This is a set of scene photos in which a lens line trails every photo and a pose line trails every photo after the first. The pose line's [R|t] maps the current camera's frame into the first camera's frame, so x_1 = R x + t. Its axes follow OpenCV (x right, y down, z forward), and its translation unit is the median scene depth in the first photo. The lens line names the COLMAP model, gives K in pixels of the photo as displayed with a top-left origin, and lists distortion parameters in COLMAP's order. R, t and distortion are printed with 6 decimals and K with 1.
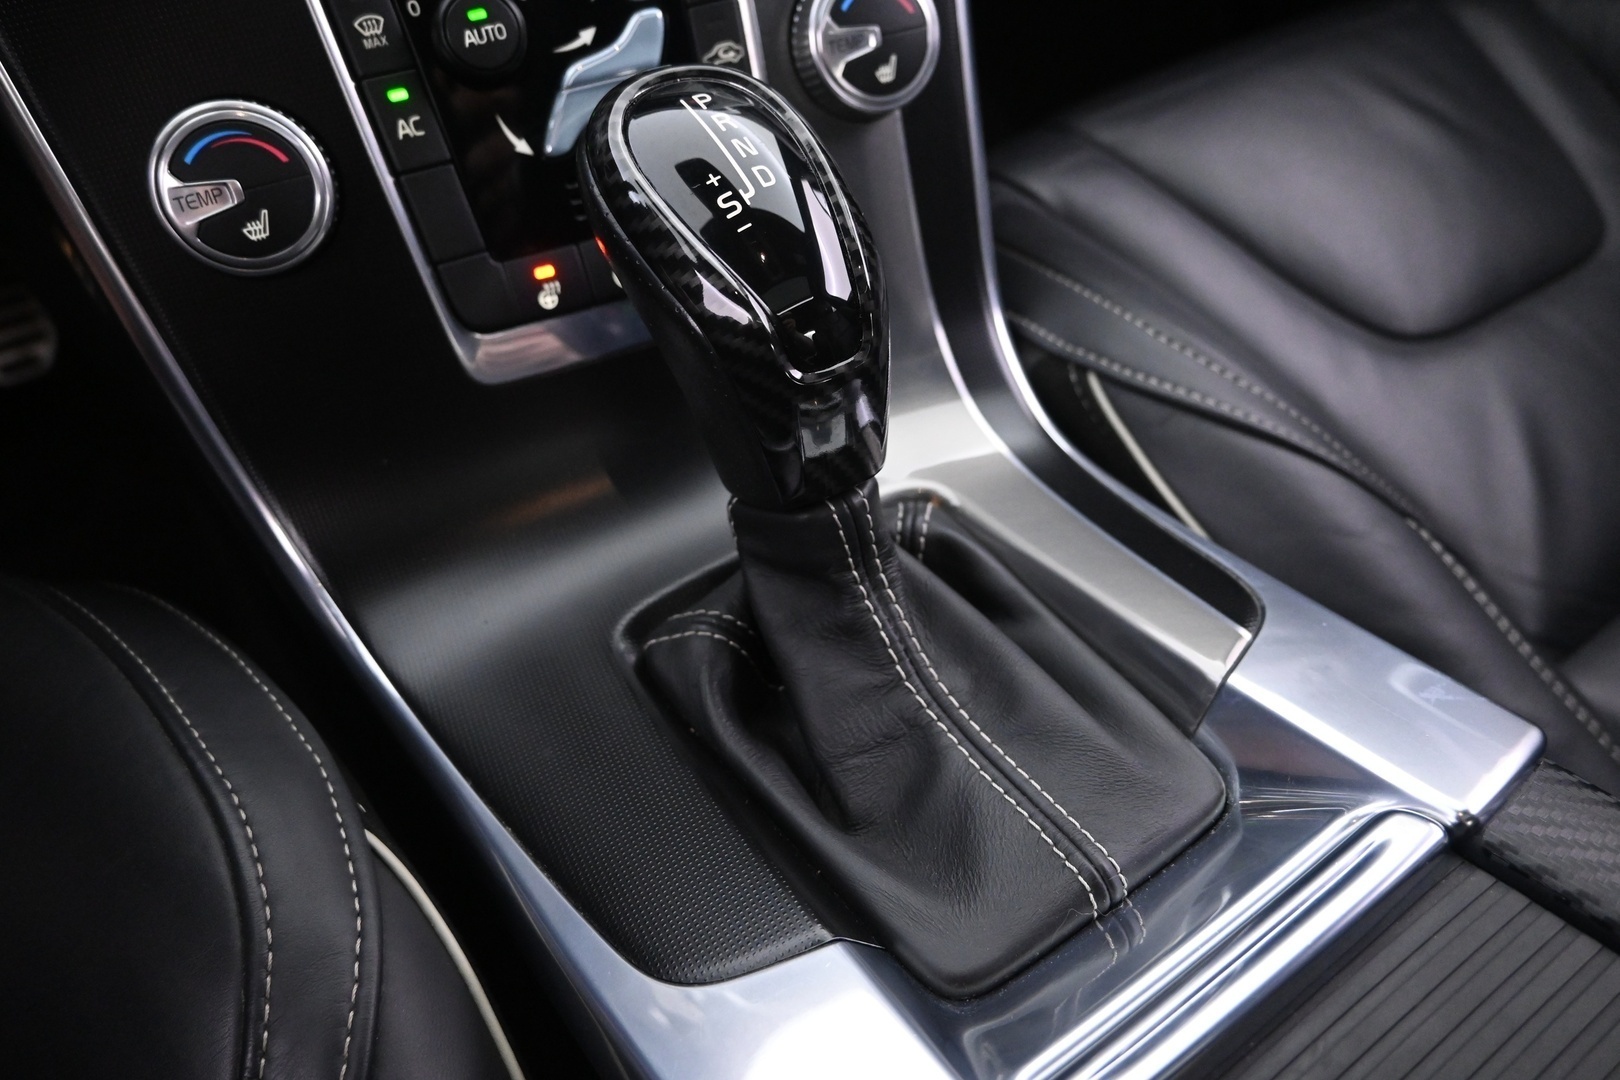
lens RADIAL K [[1123.3, 0, 810.0], [0, 1123.3, 540.0], [0, 0, 1]] dist [0.001108, 0.004573]
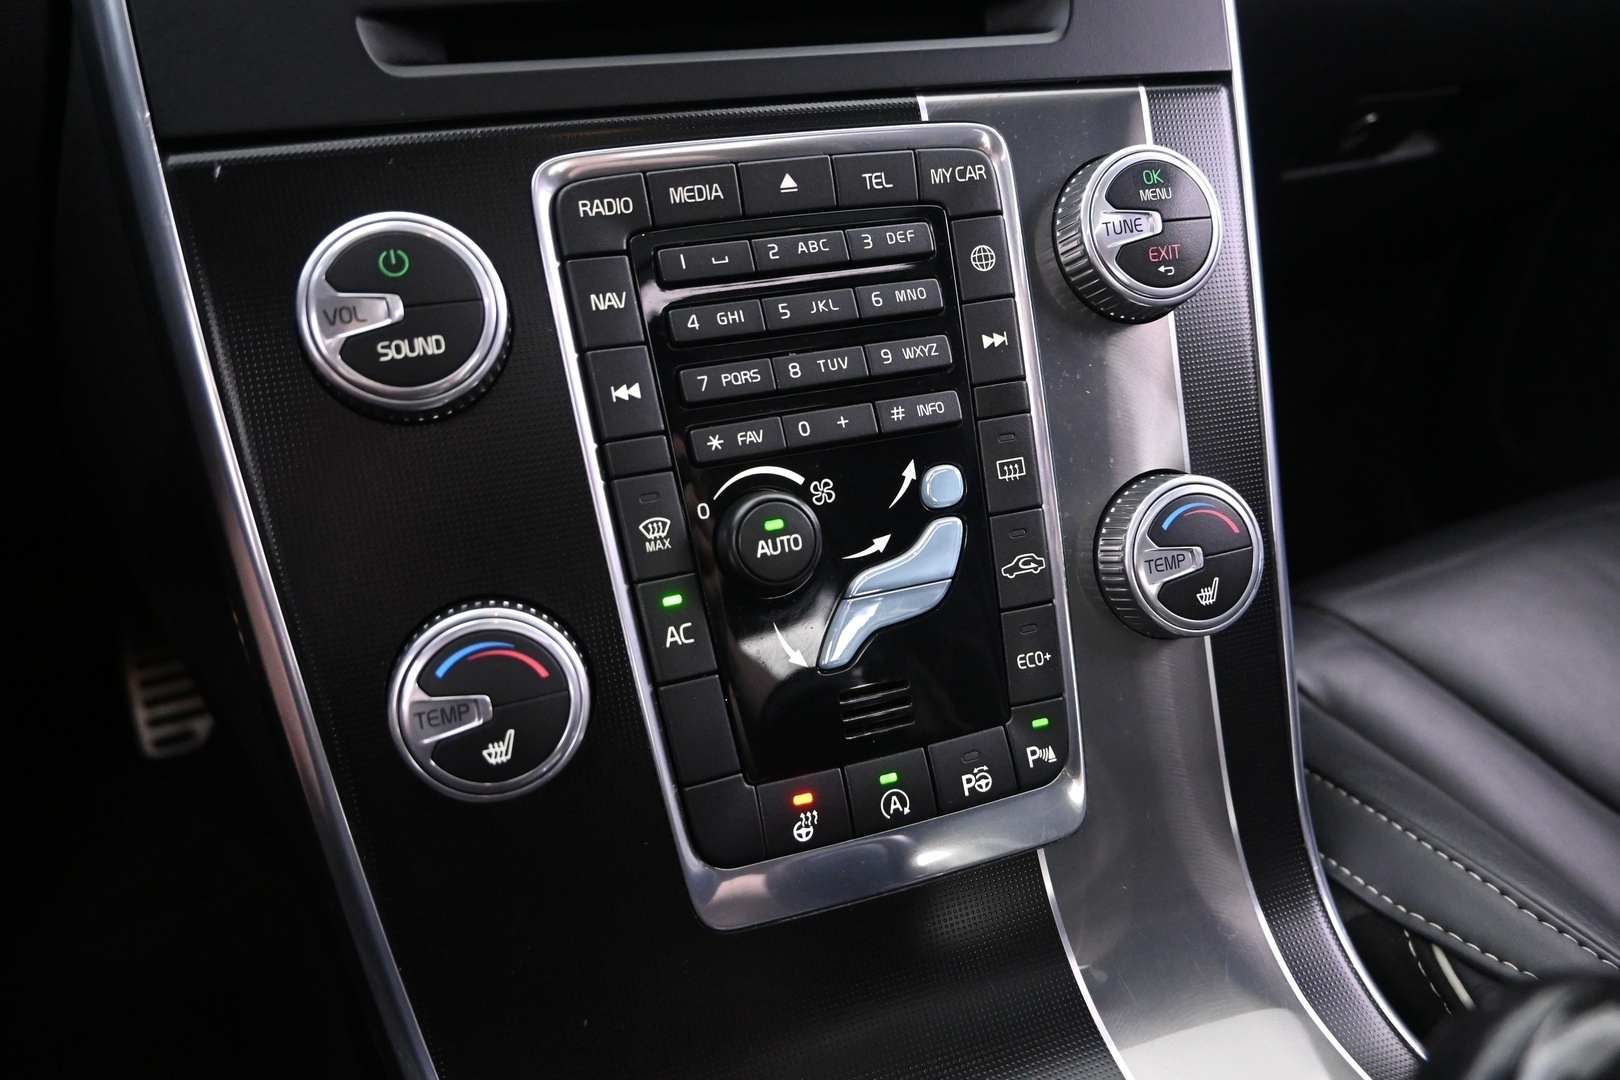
lens RADIAL K [[1123.3, 0, 810.0], [0, 1123.3, 540.0], [0, 0, 1]] dist [0.001108, 0.004573]
pose [[0.993175, 0.067180, -0.095340, -0.179727], [-0.092928, 0.949782, -0.298795, -0.188645], [0.070479, 0.305616, 0.949543, 0.152424]]
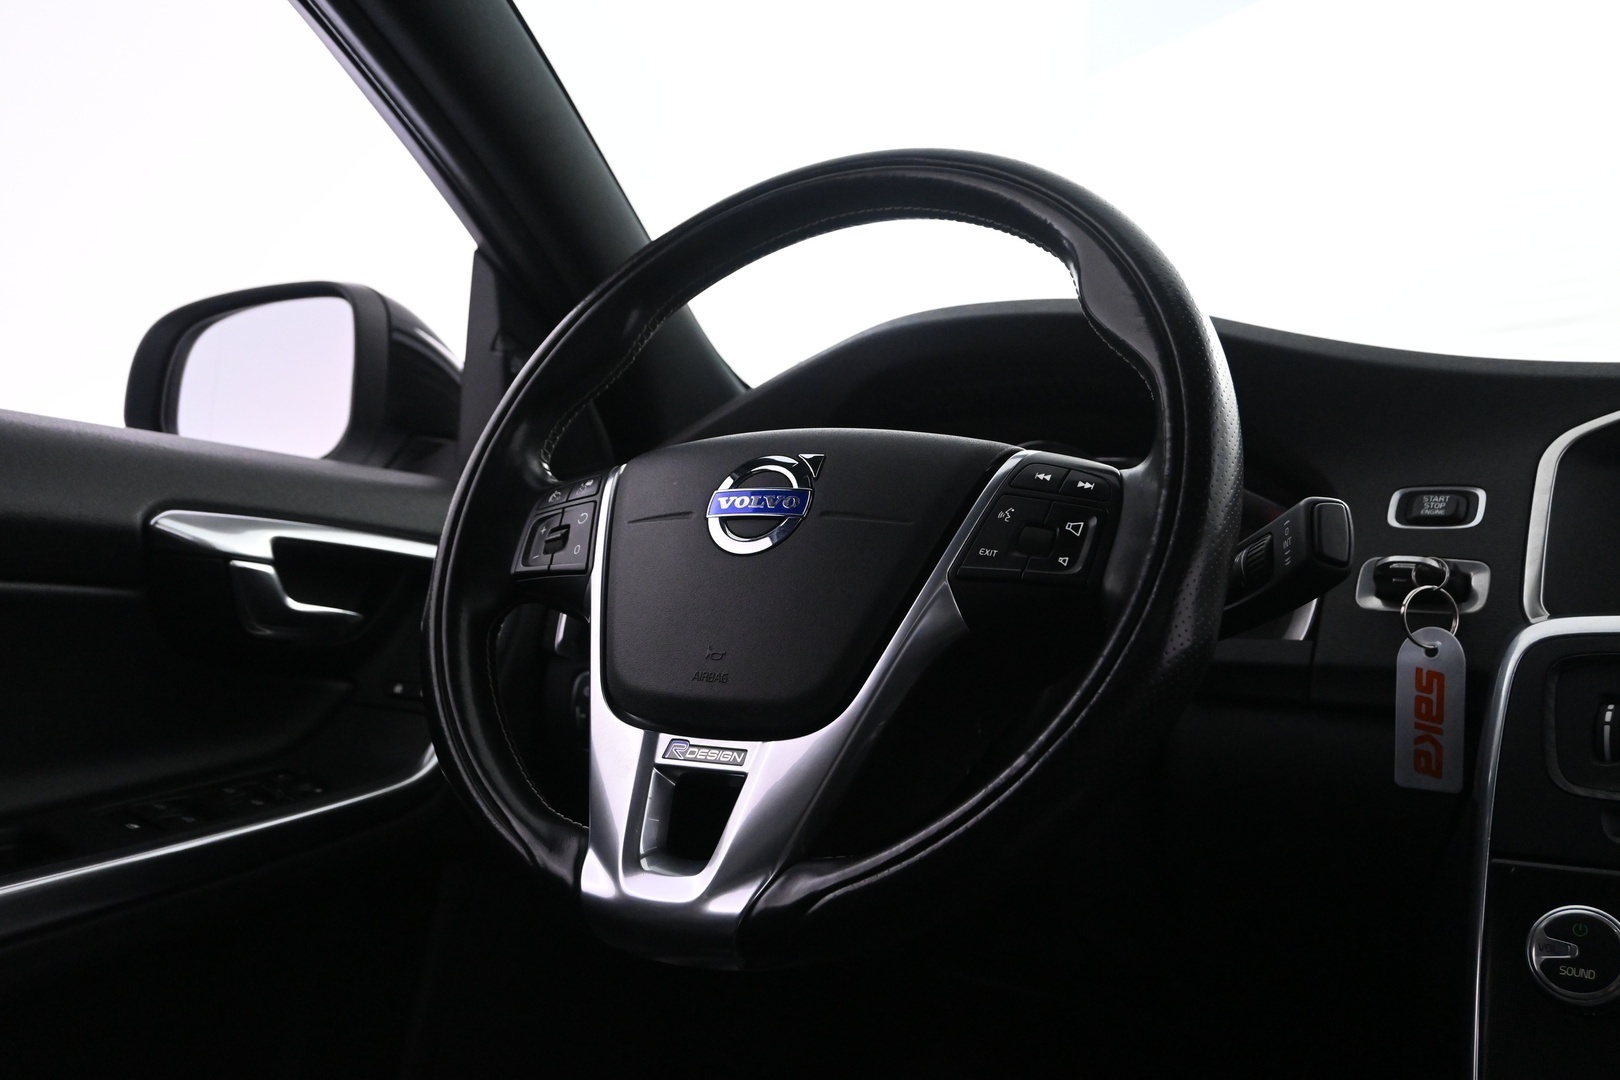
lens RADIAL K [[1406.5, 0, 810.0], [0, 1406.5, 540.0], [0, 0, 1]] dist [0.000497, -0.011604]
pose [[0.427204, 0.009996, -0.904100, 0.762285], [-0.675749, 0.667884, -0.311920, 0.400613], [0.600716, 0.744198, 0.292078, -0.815175]]
